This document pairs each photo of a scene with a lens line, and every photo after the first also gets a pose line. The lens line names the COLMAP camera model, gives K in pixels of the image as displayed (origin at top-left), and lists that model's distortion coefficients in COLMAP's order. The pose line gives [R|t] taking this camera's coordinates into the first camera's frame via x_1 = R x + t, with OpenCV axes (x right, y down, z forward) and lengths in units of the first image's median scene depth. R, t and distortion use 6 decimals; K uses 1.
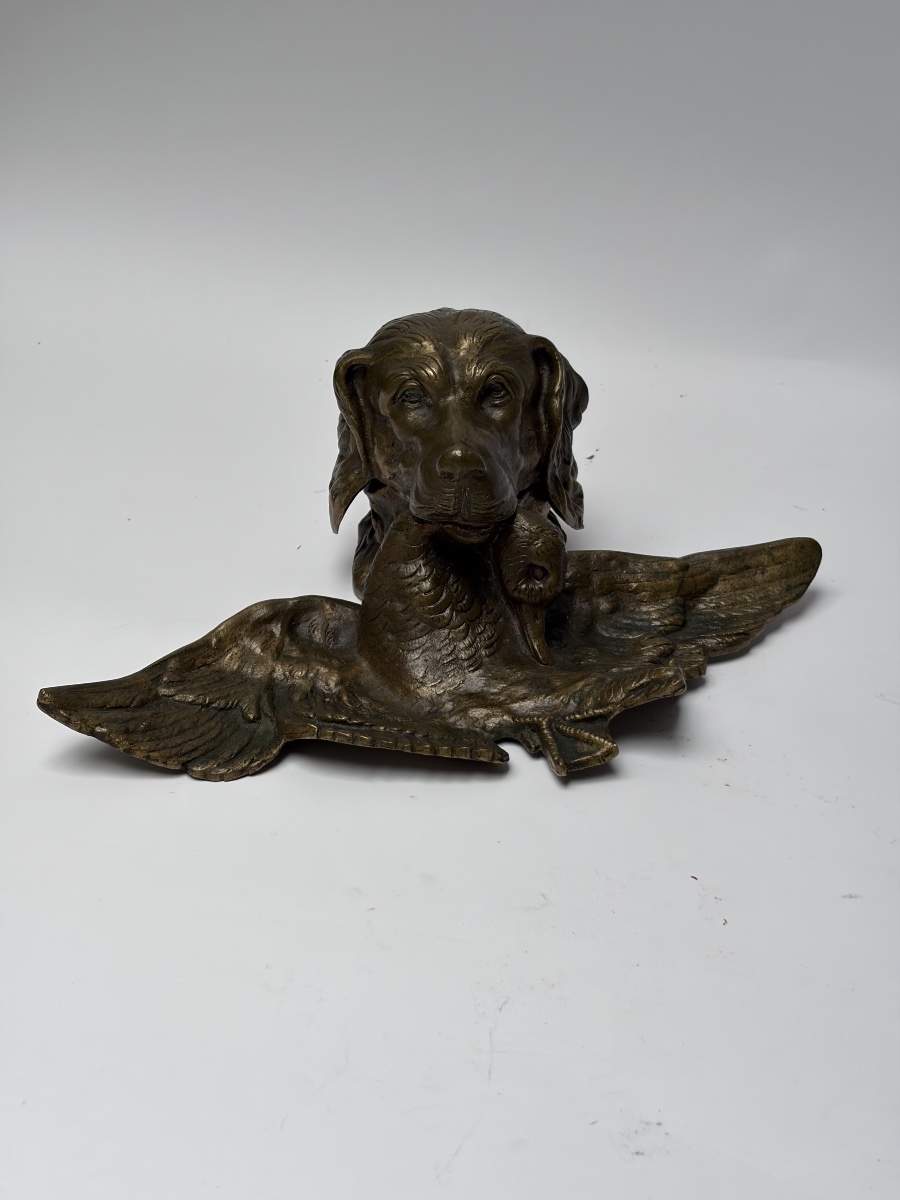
lens RADIAL K [[1847.8, 0, 450.0], [0, 1847.8, 600.0], [0, 0, 1]] dist [0.026893, 0.008269]
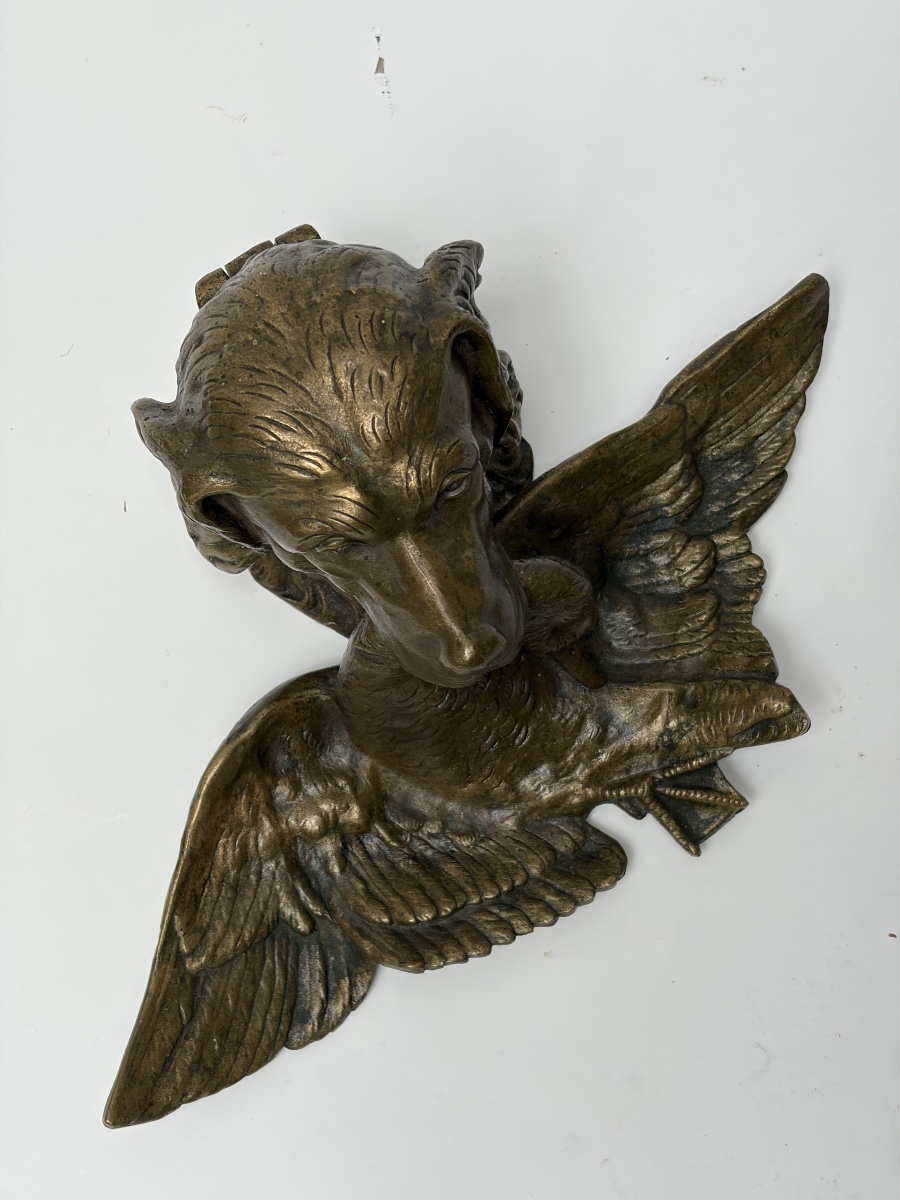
lens RADIAL K [[1870.5, 0, 450.0], [0, 1870.5, 600.0], [0, 0, 1]] dist [0.035889, 0.043634]
pose [[0.890141, -0.452447, 0.054224, -0.030186], [0.232576, 0.553419, 0.799773, -0.628650], [-0.391864, -0.699299, 0.597849, 0.571234]]
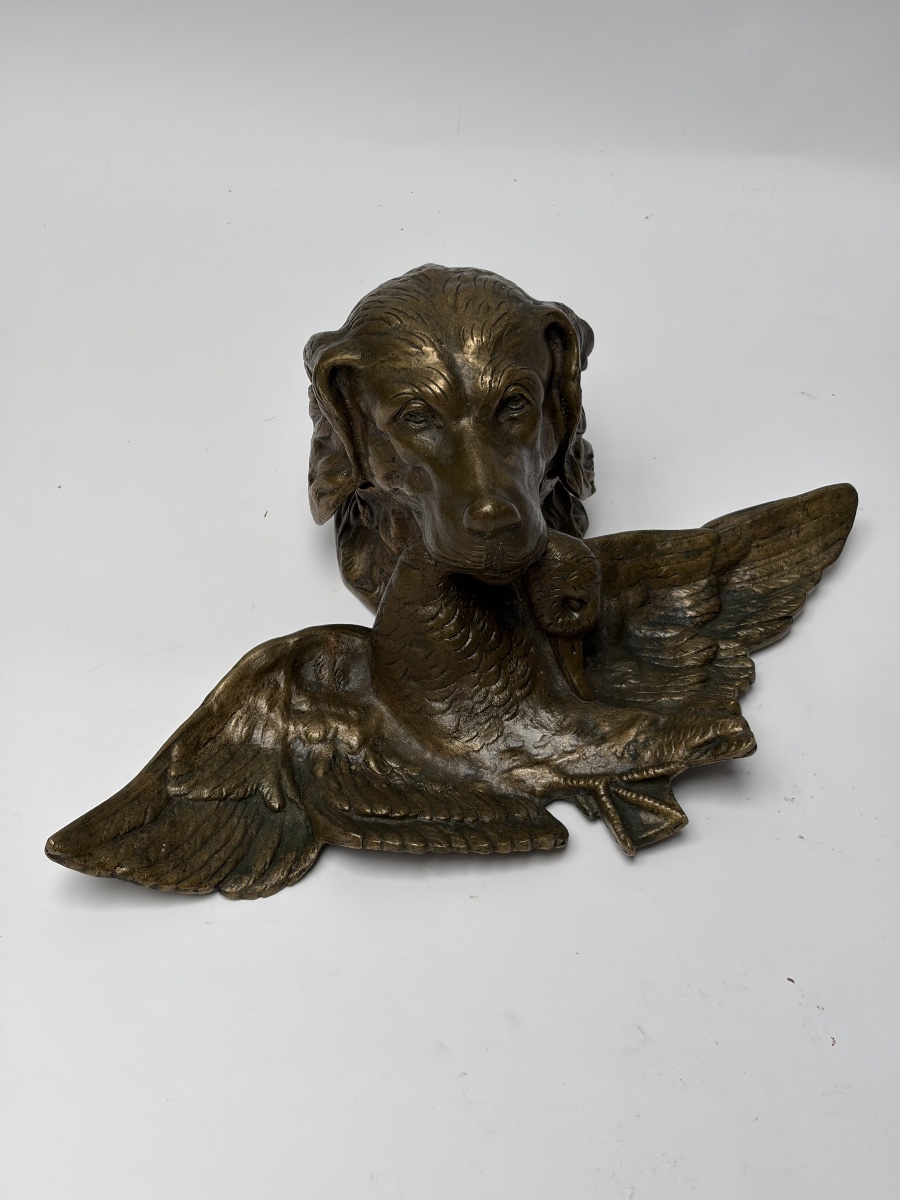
lens RADIAL K [[1870.5, 0, 450.0], [0, 1870.5, 600.0], [0, 0, 1]] dist [0.035889, 0.043634]
pose [[0.989590, -0.101780, 0.101744, -0.102571], [0.064838, 0.946481, 0.316181, -0.303462], [-0.128480, -0.306293, 0.943227, 0.156295]]
